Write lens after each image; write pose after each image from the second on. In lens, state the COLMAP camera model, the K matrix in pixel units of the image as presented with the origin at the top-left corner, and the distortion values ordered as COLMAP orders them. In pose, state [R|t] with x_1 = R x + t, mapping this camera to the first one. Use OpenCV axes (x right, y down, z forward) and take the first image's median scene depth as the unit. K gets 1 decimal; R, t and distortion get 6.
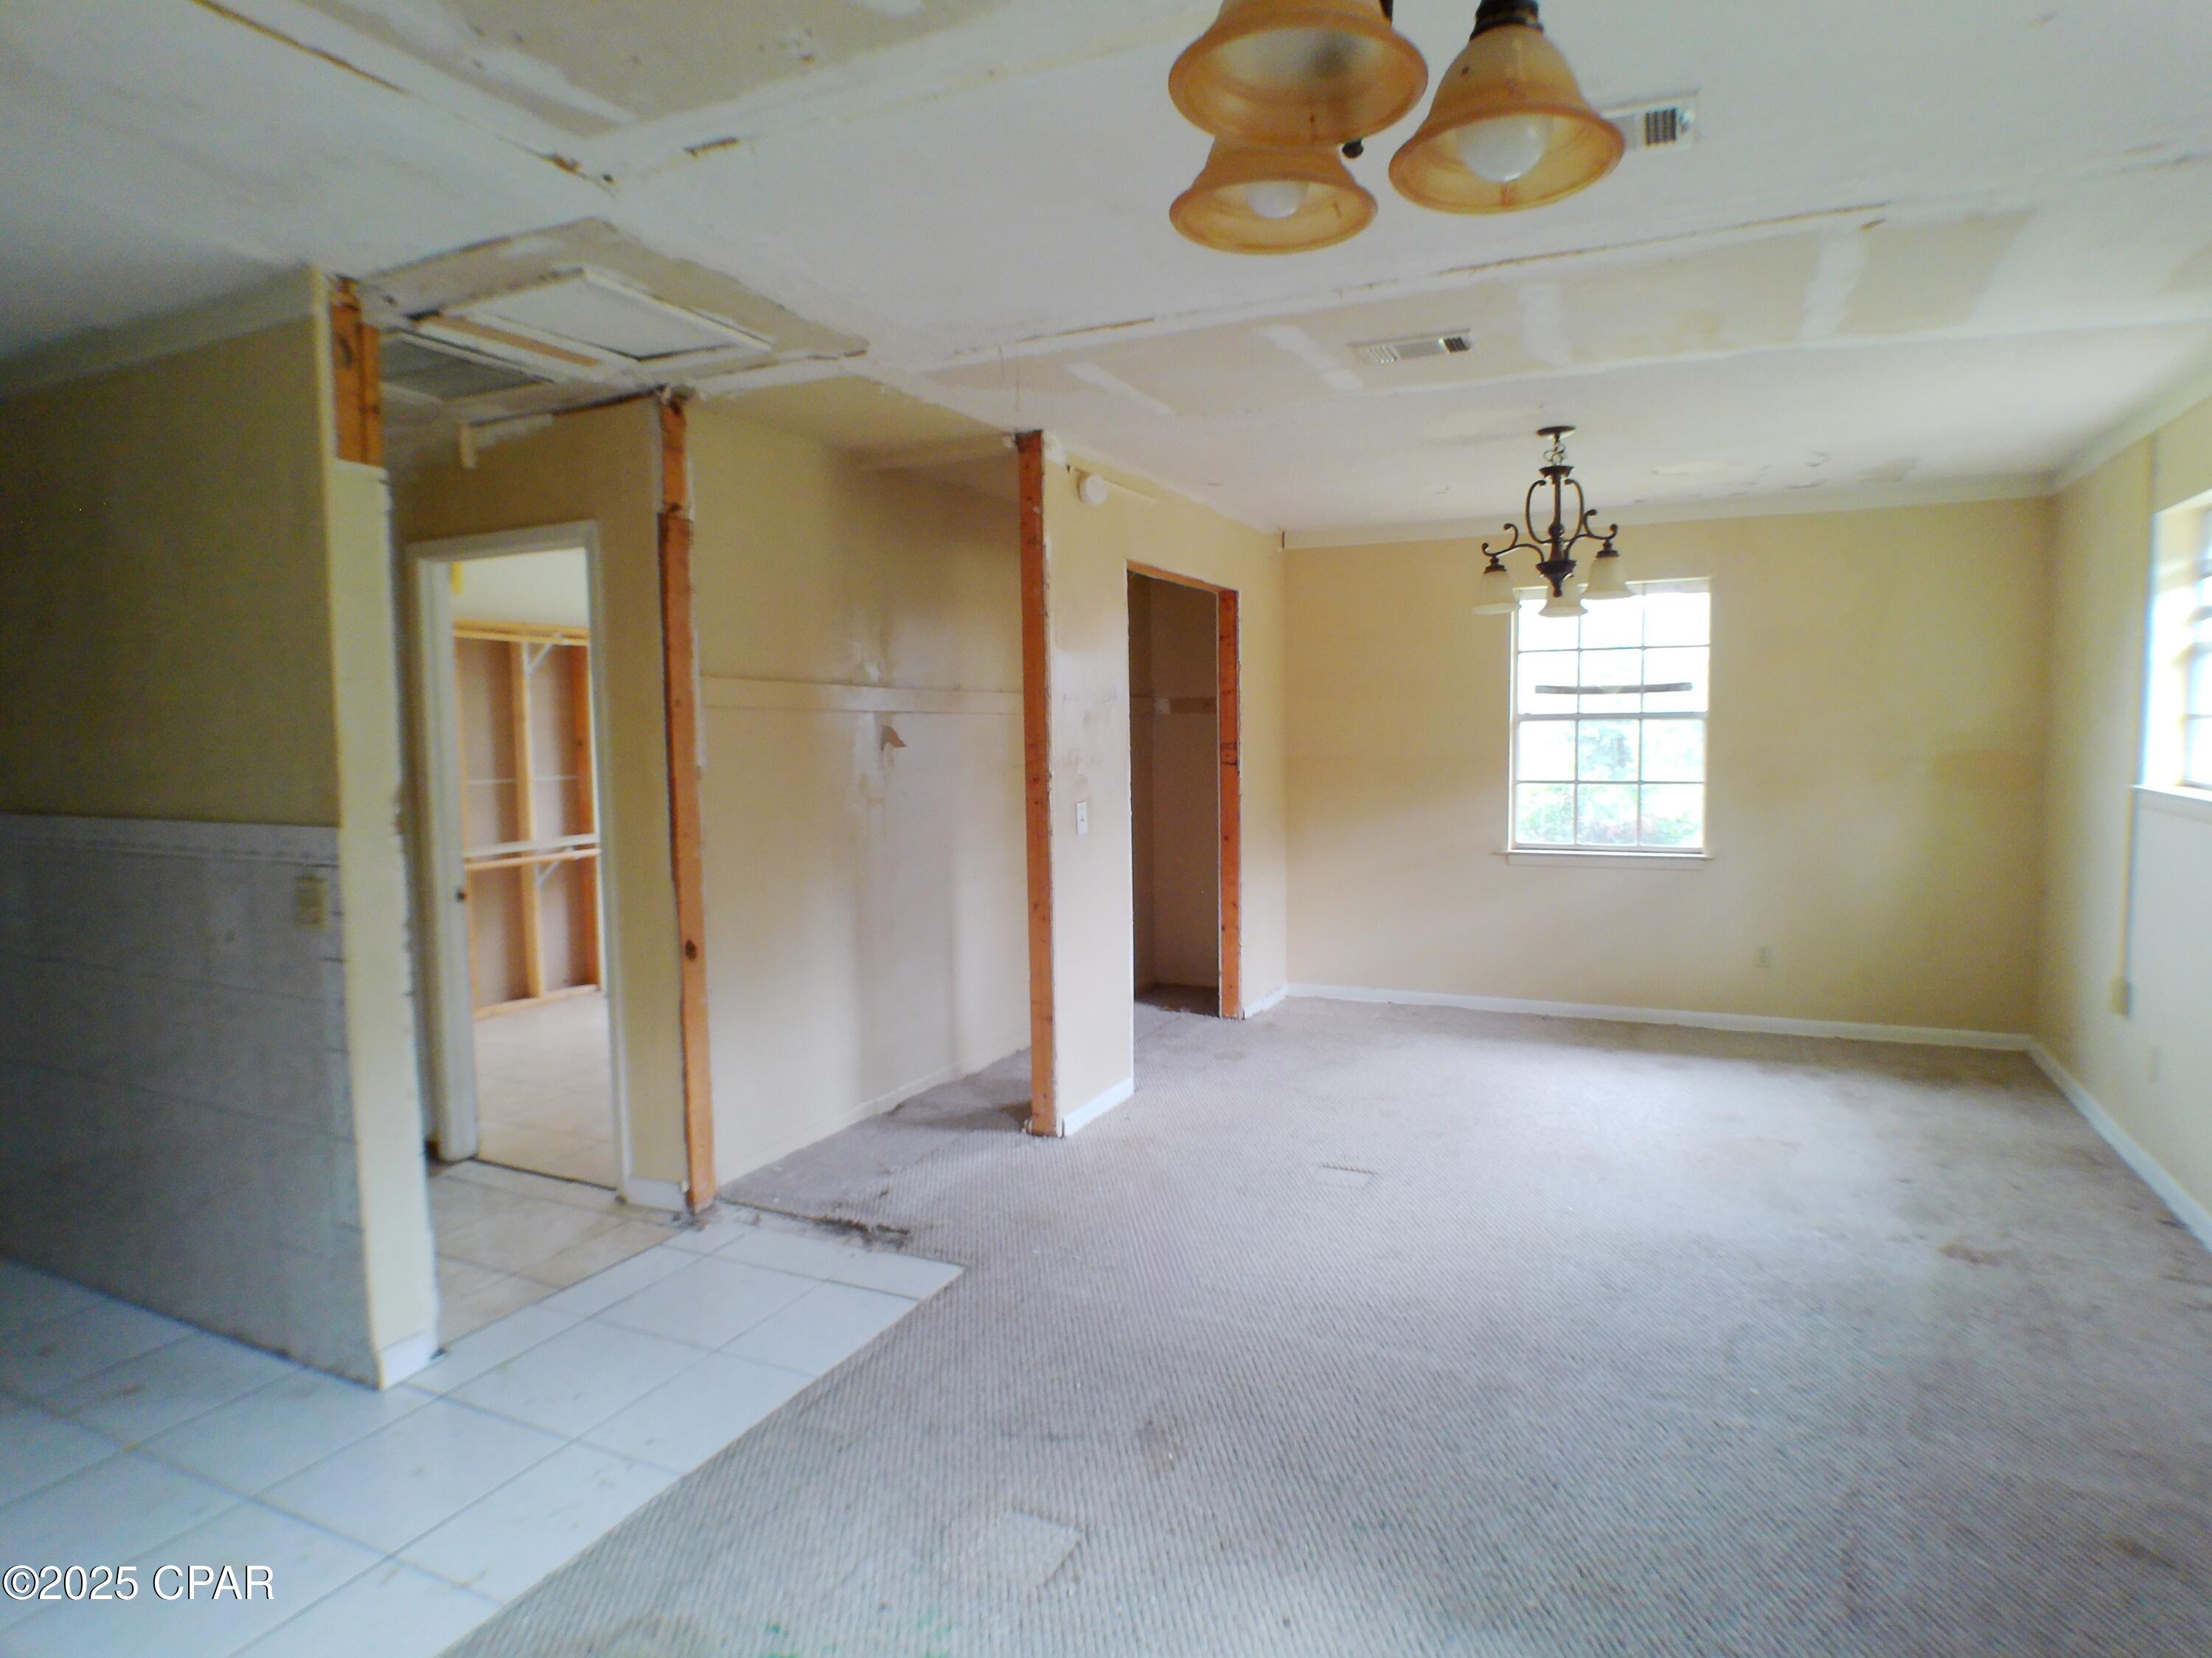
lens RADIAL K [[1265.7, 0, 1122.0], [0, 1265.7, 830.7], [0, 0, 1]] dist [-0.002235, -0.000438]
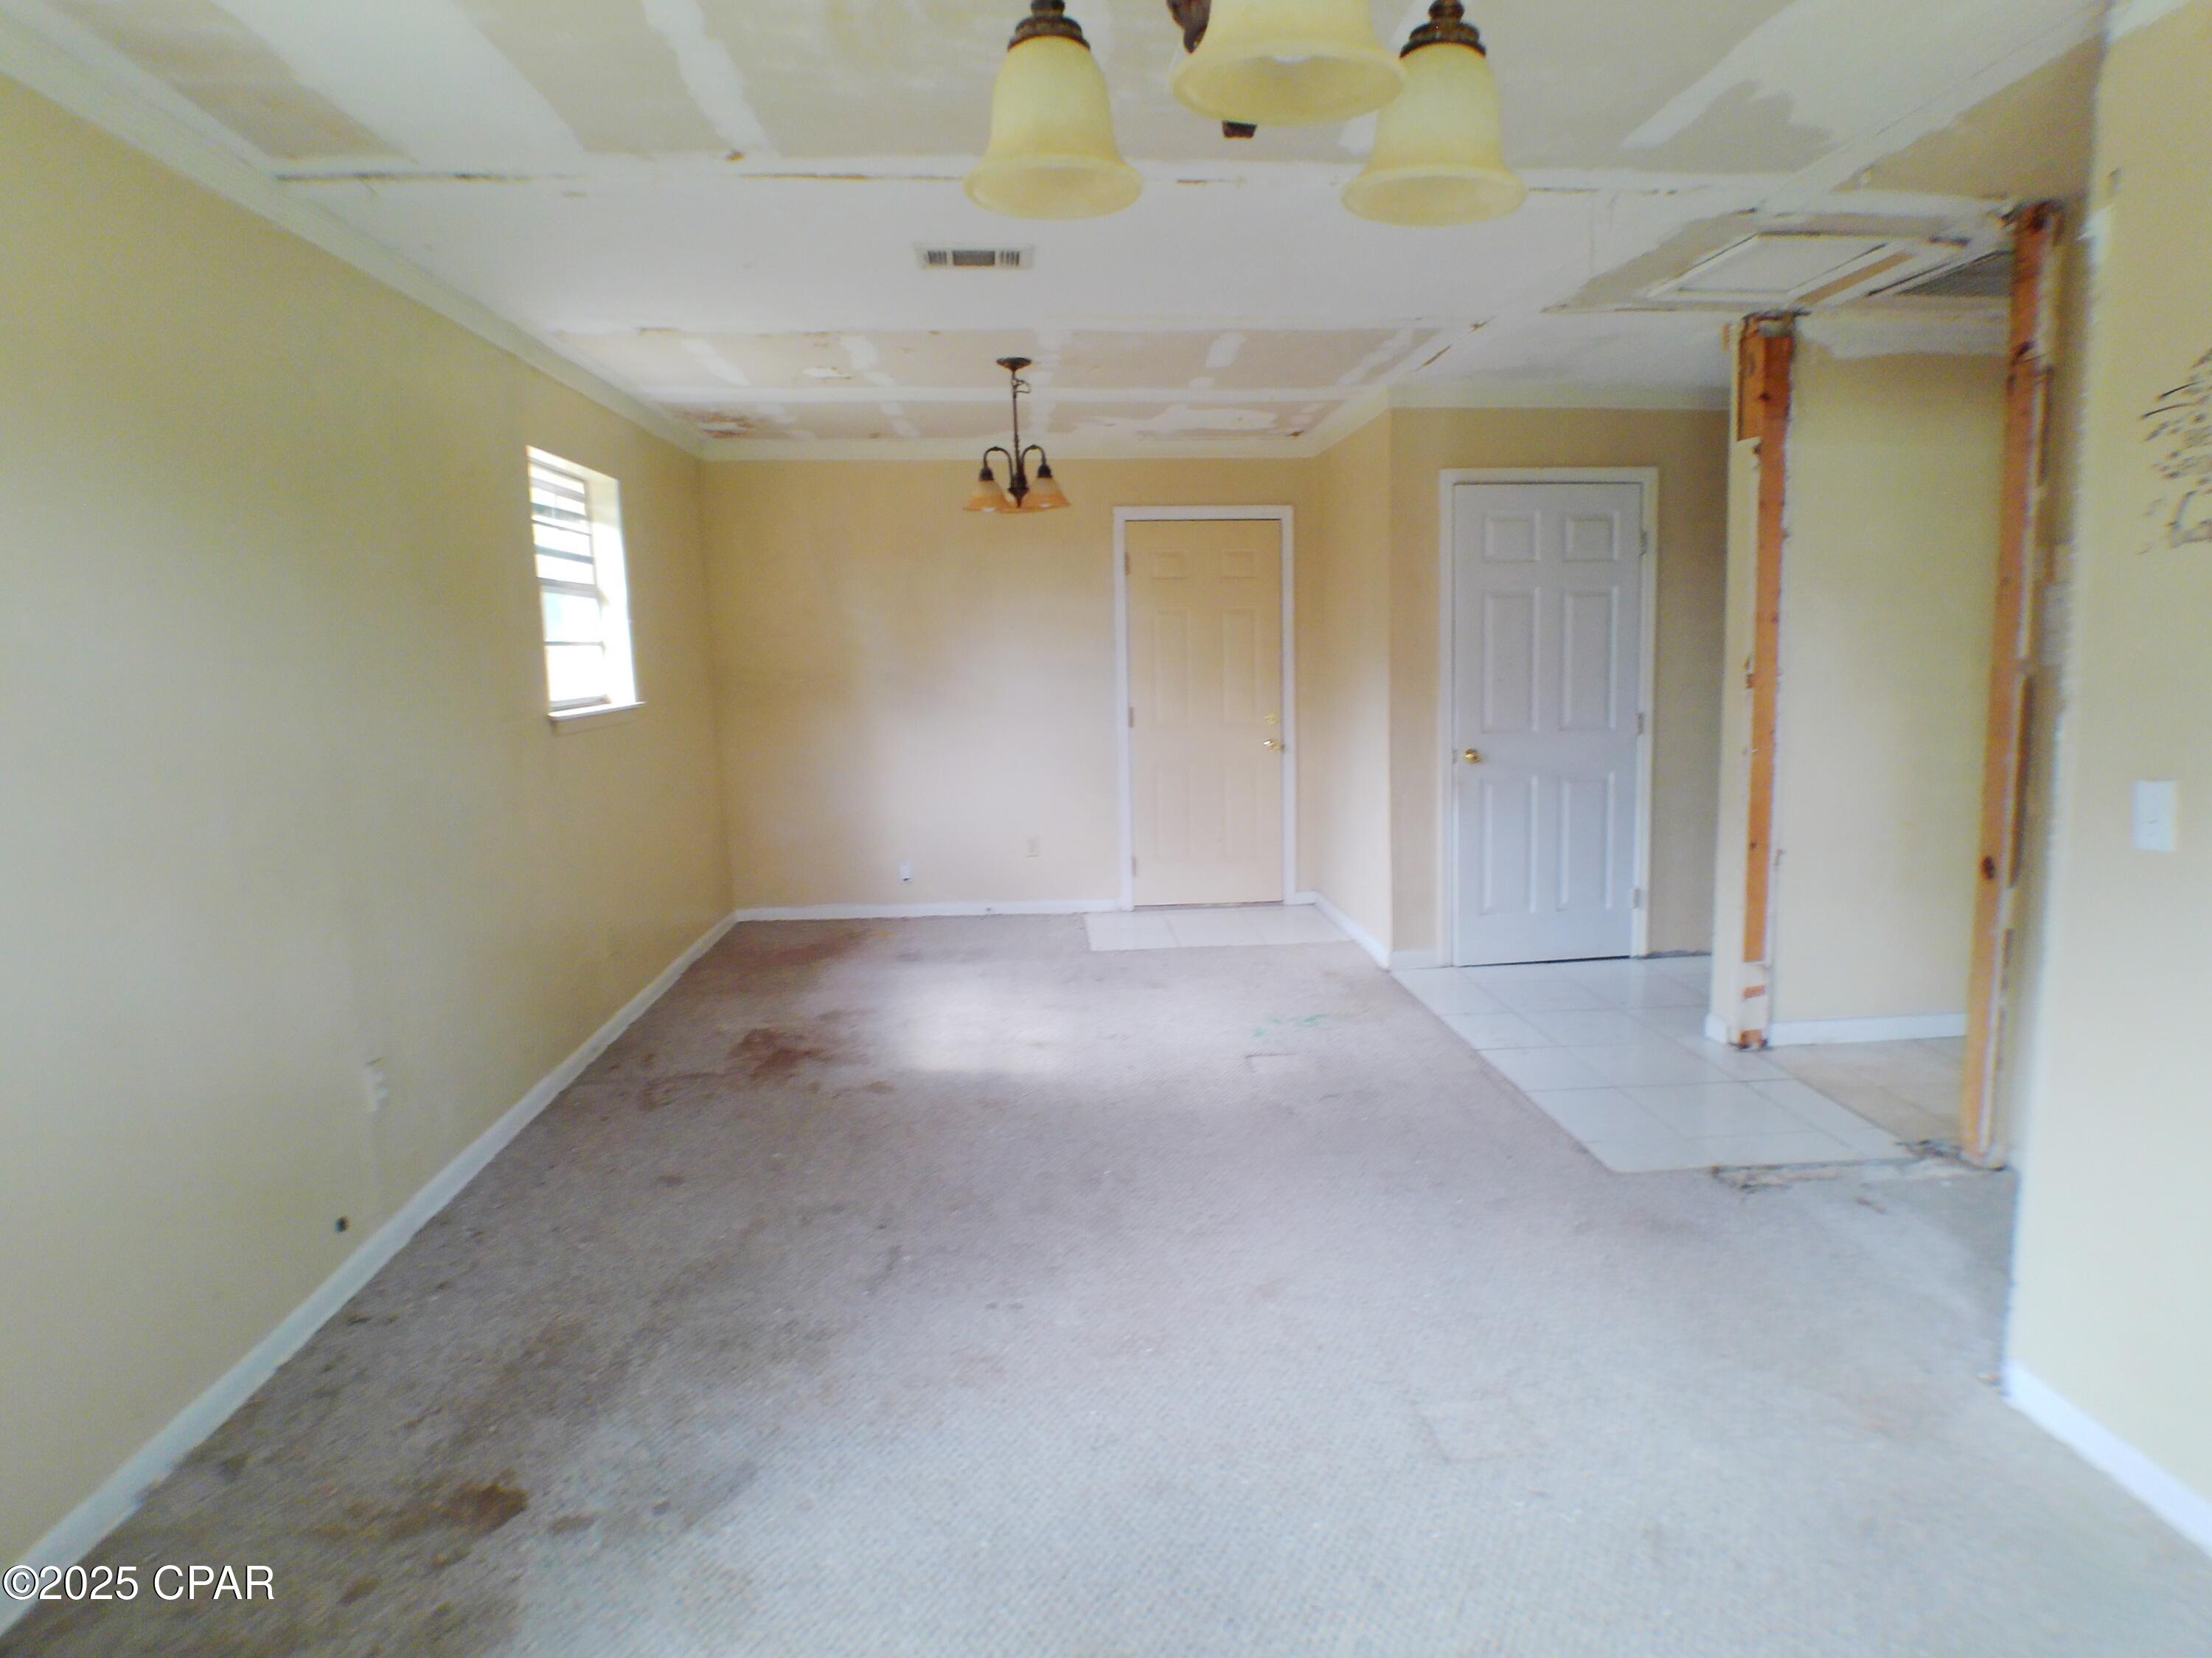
lens RADIAL K [[1265.7, 0, 1113.4], [0, 1265.7, 814.2], [0, 0, 1]] dist [-0.002235, -0.000438]
pose [[-0.870177, 0.091908, -0.484092, 0.671504], [-0.023245, 0.973700, 0.226647, -0.138850], [0.492191, 0.208475, -0.845155, 1.600482]]
